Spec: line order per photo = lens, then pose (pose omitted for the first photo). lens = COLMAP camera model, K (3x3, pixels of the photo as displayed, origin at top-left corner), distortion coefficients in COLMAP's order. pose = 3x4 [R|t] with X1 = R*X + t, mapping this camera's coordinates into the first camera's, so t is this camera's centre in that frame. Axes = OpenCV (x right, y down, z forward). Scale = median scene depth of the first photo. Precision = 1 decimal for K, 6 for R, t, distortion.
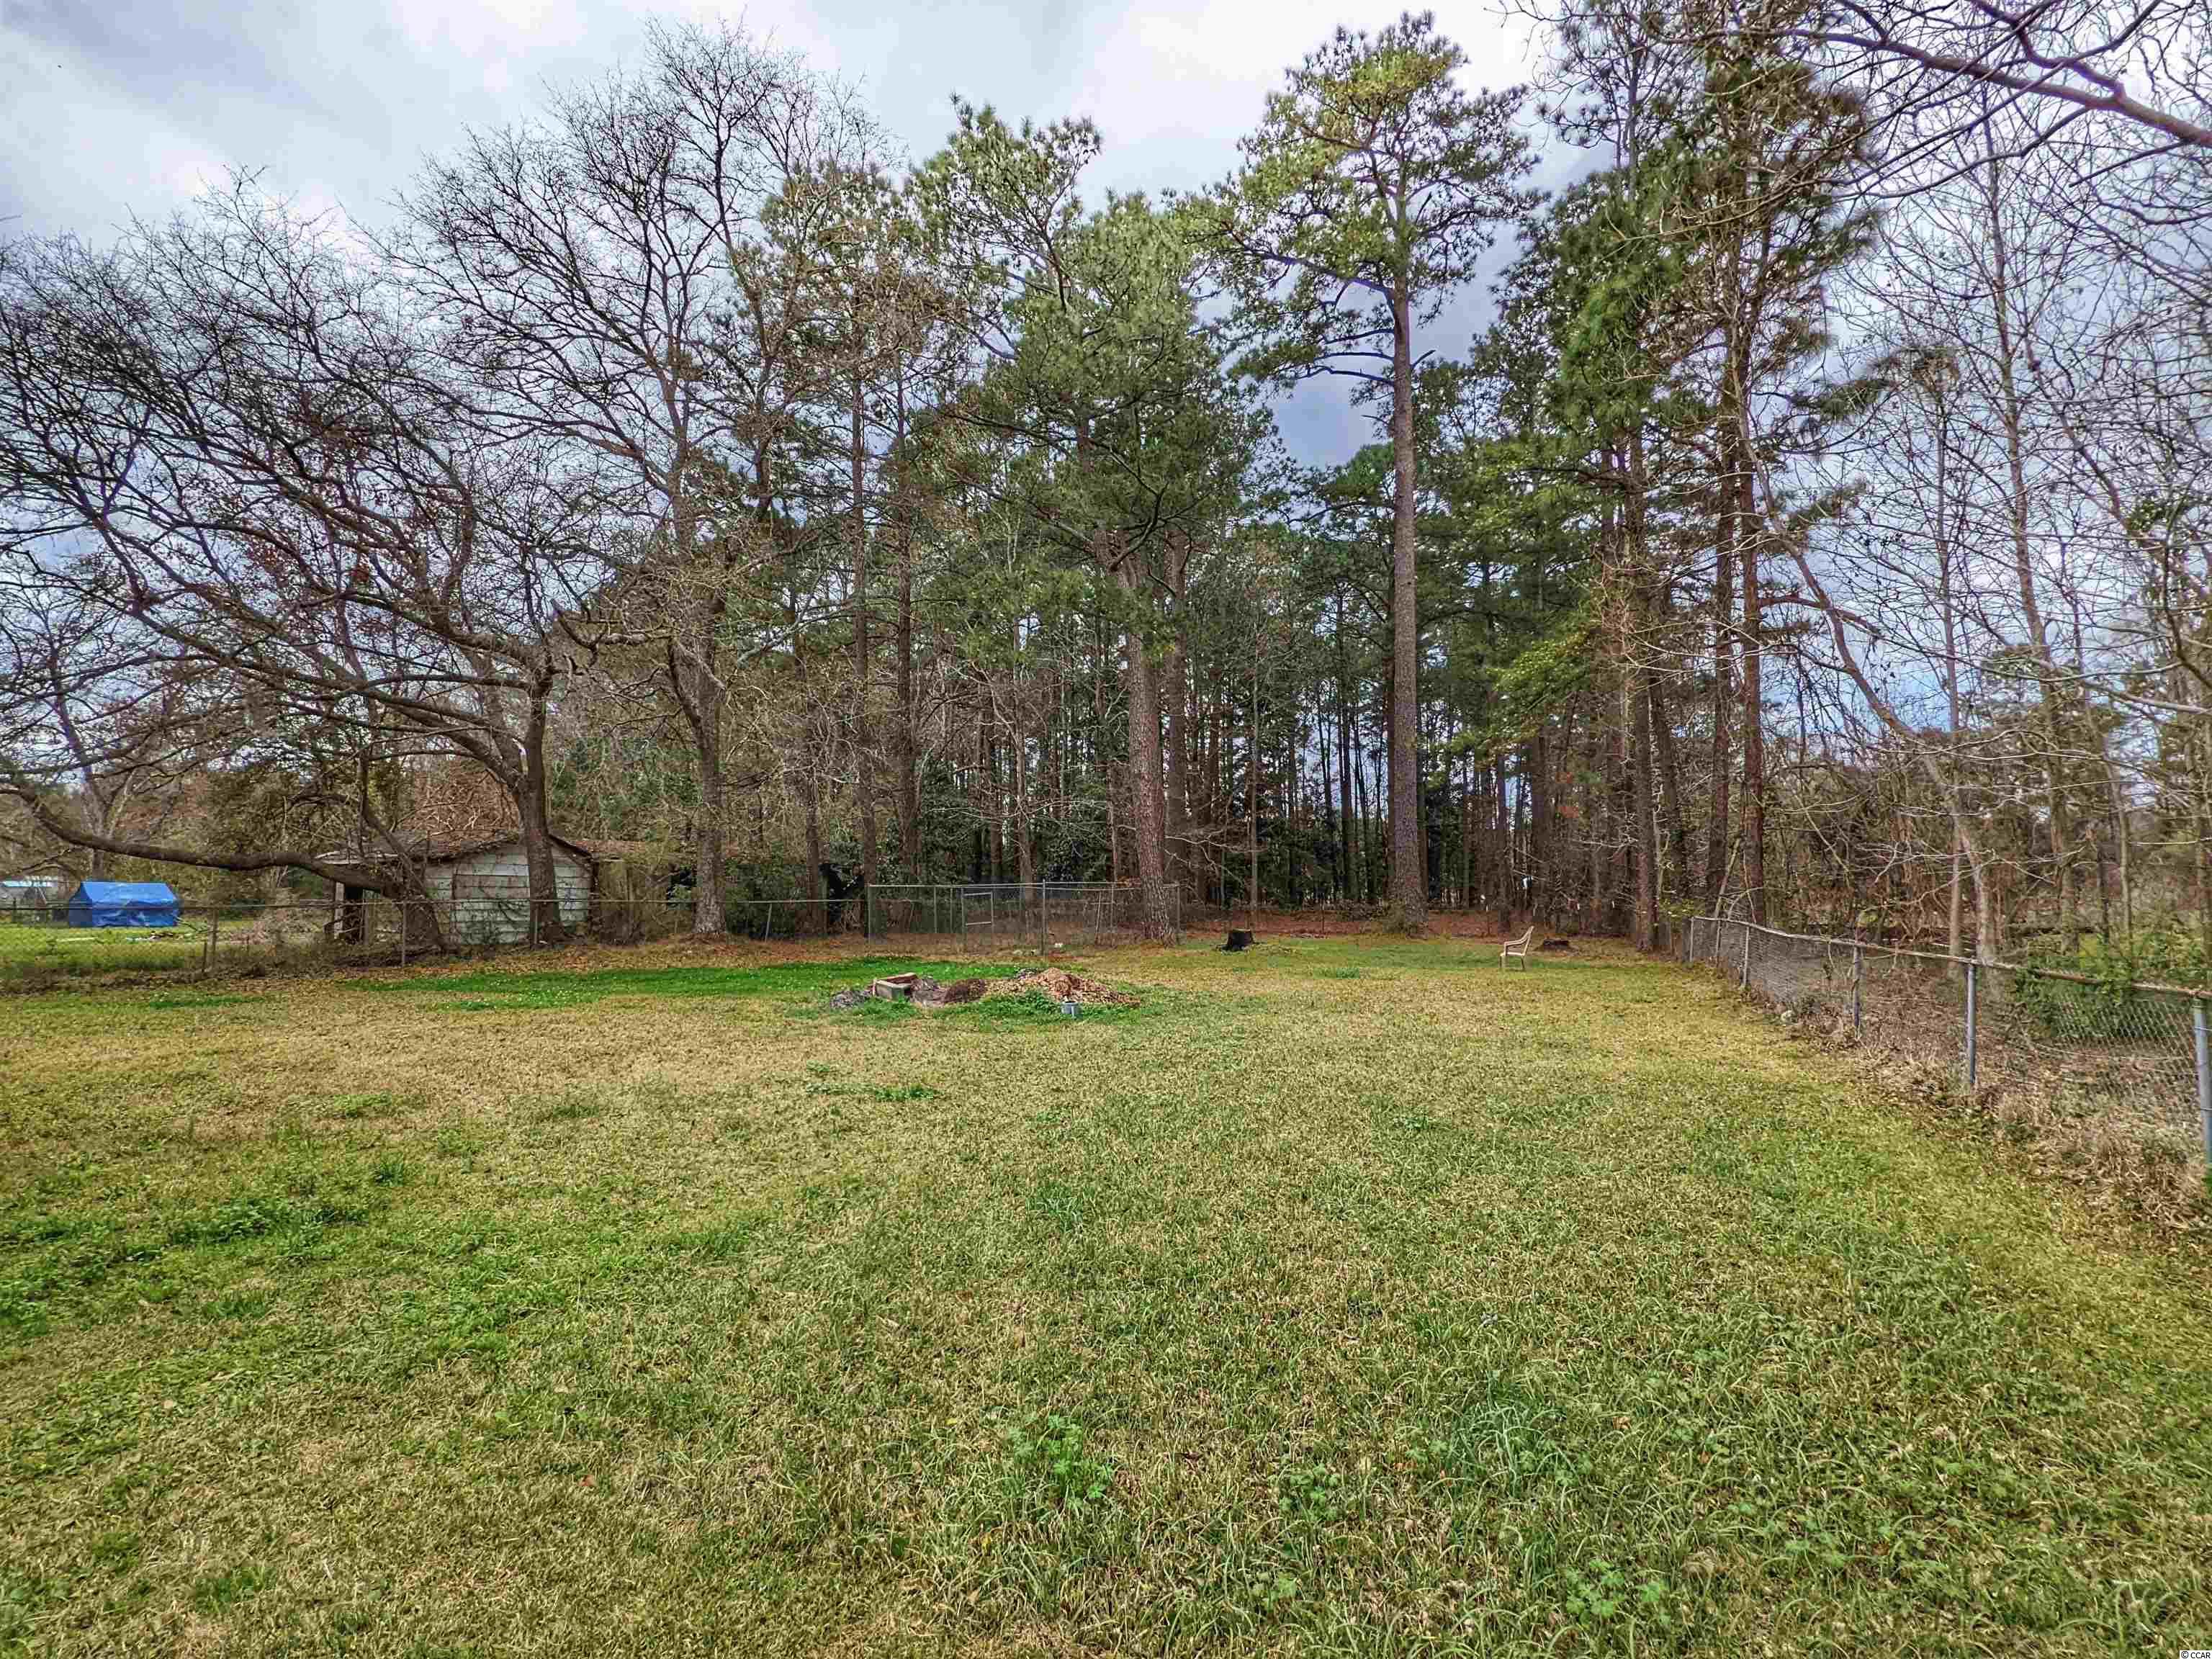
lens RADIAL K [[1057.0, 0, 1104.1], [0, 1057.0, 826.3], [0, 0, 1]] dist [0.002481, 0.001299]
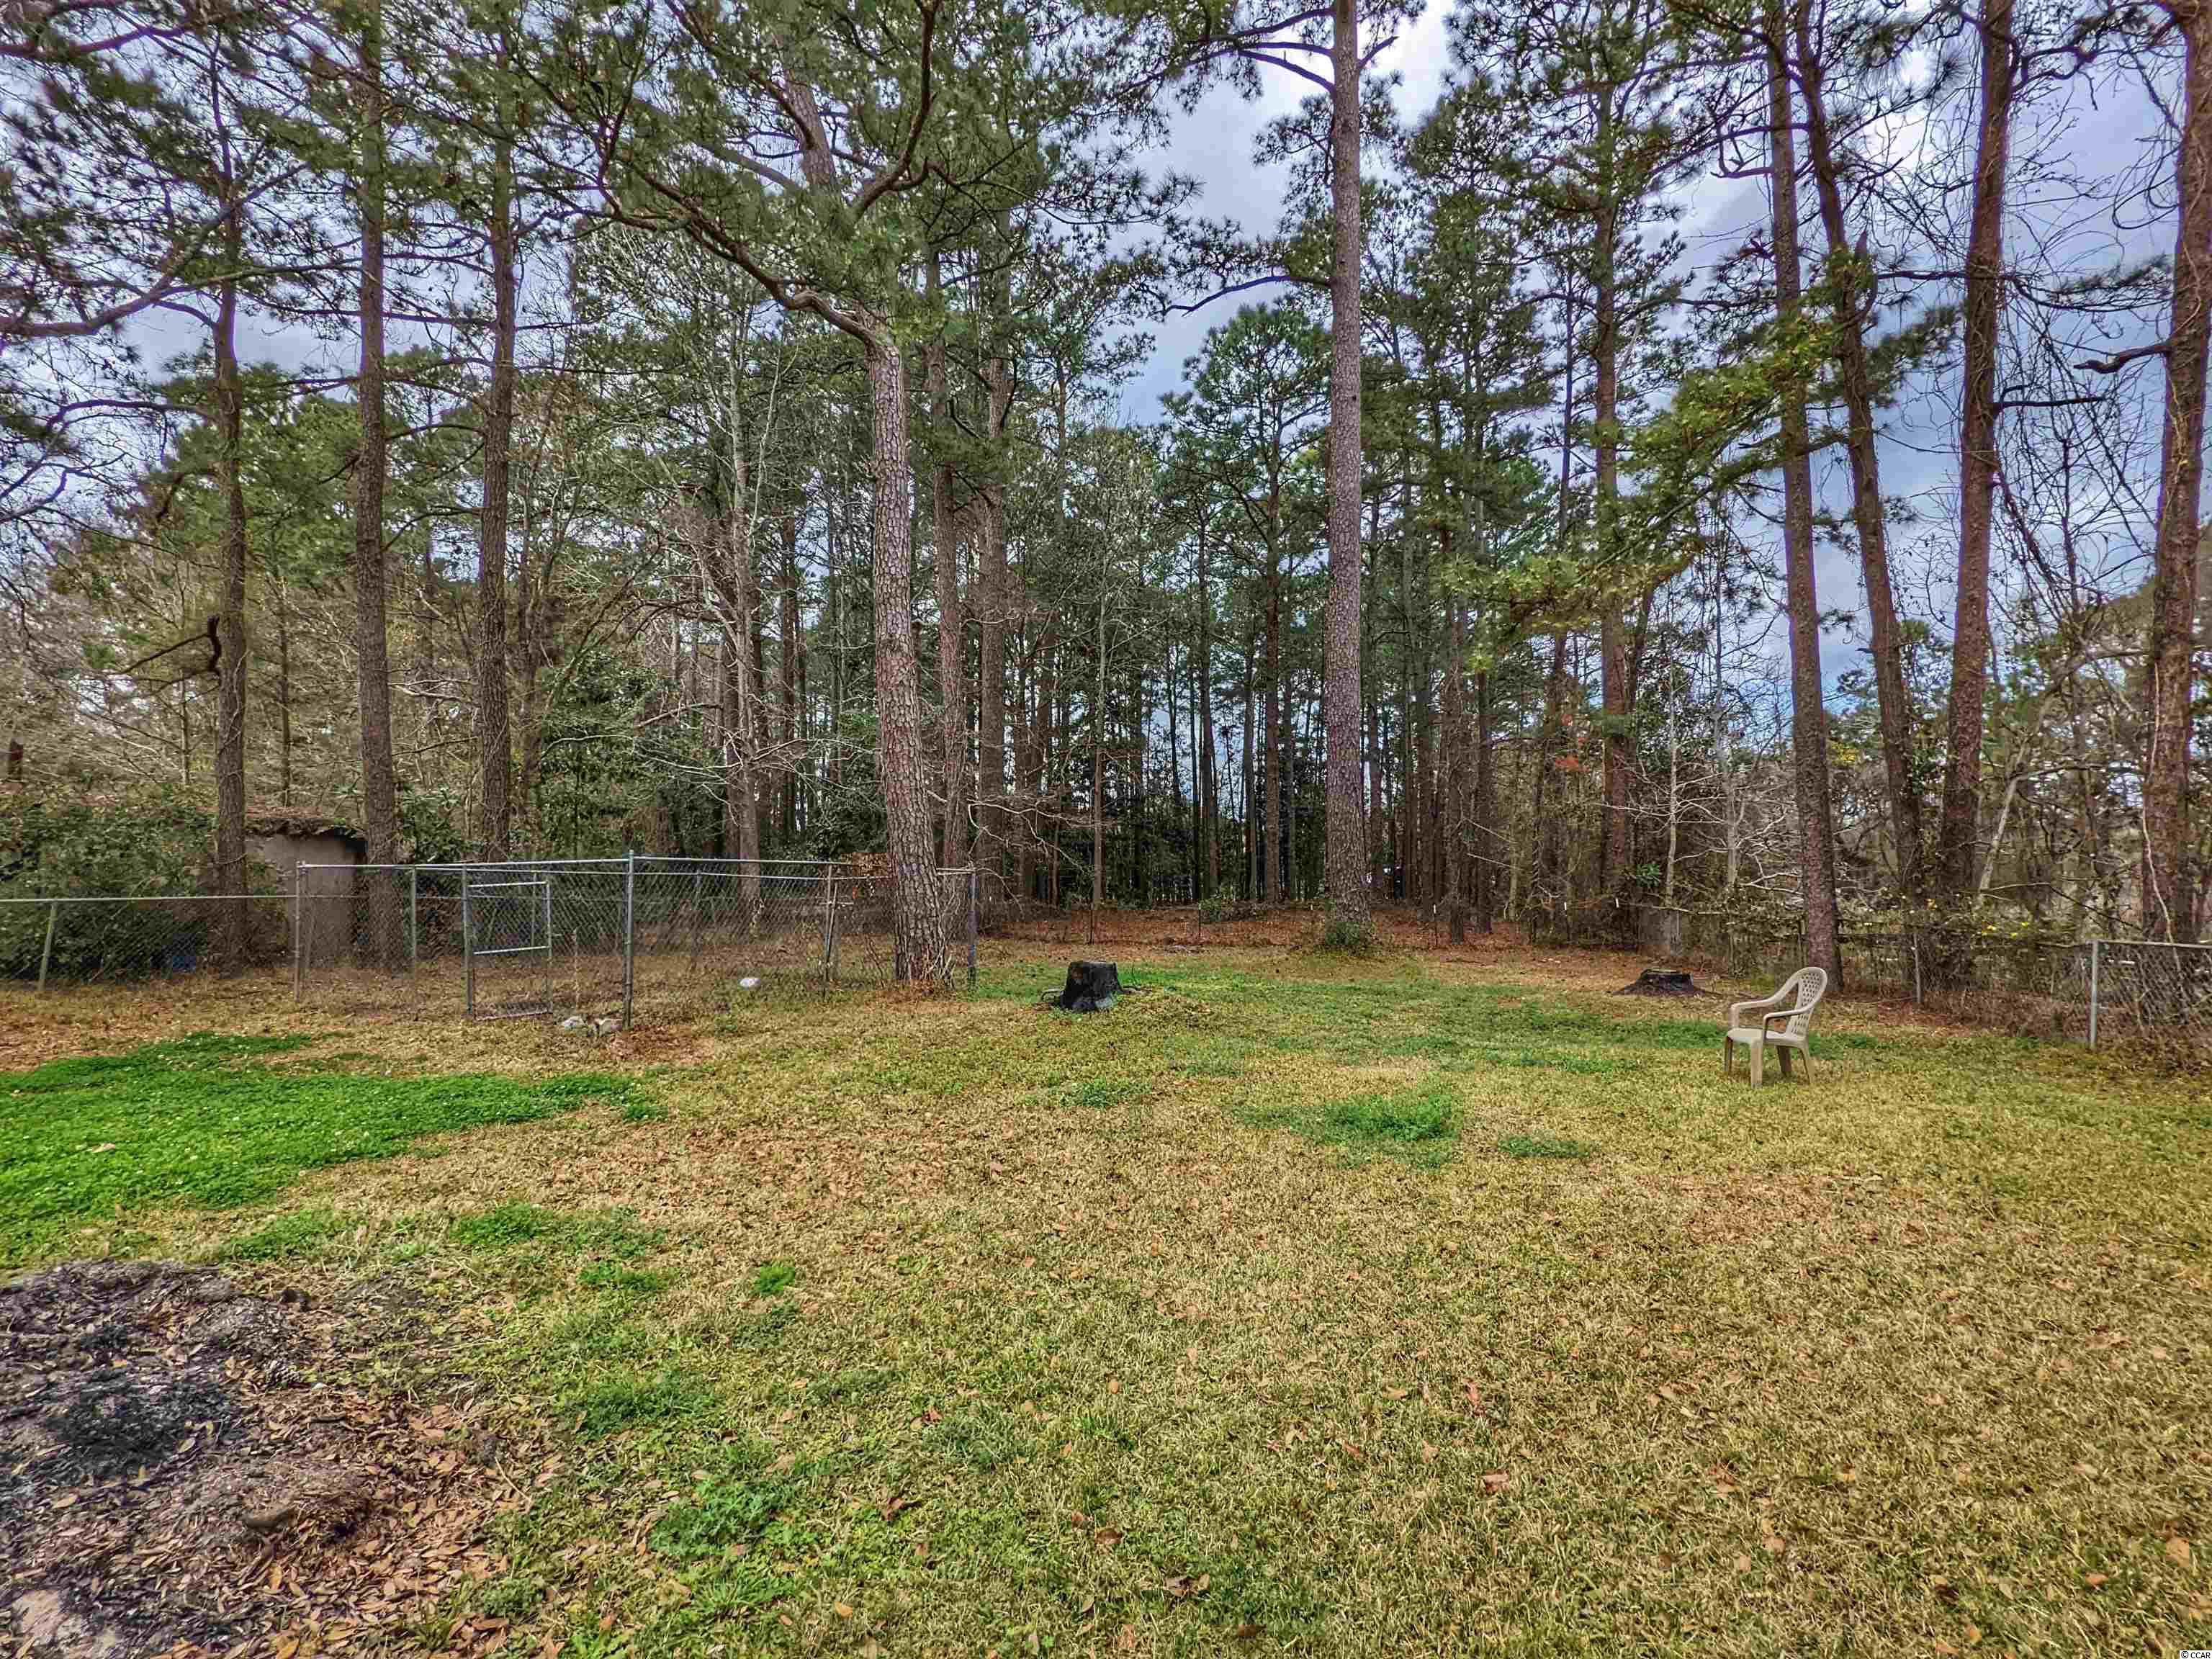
lens RADIAL K [[1057.0, 0, 1110.1], [0, 1057.0, 825.8], [0, 0, 1]] dist [0.002481, 0.001299]
pose [[0.986989, 0.011717, 0.160358, 0.037759], [-0.012950, 0.999894, 0.006647, 0.020599], [-0.160263, -0.008637, 0.987036, 0.330643]]
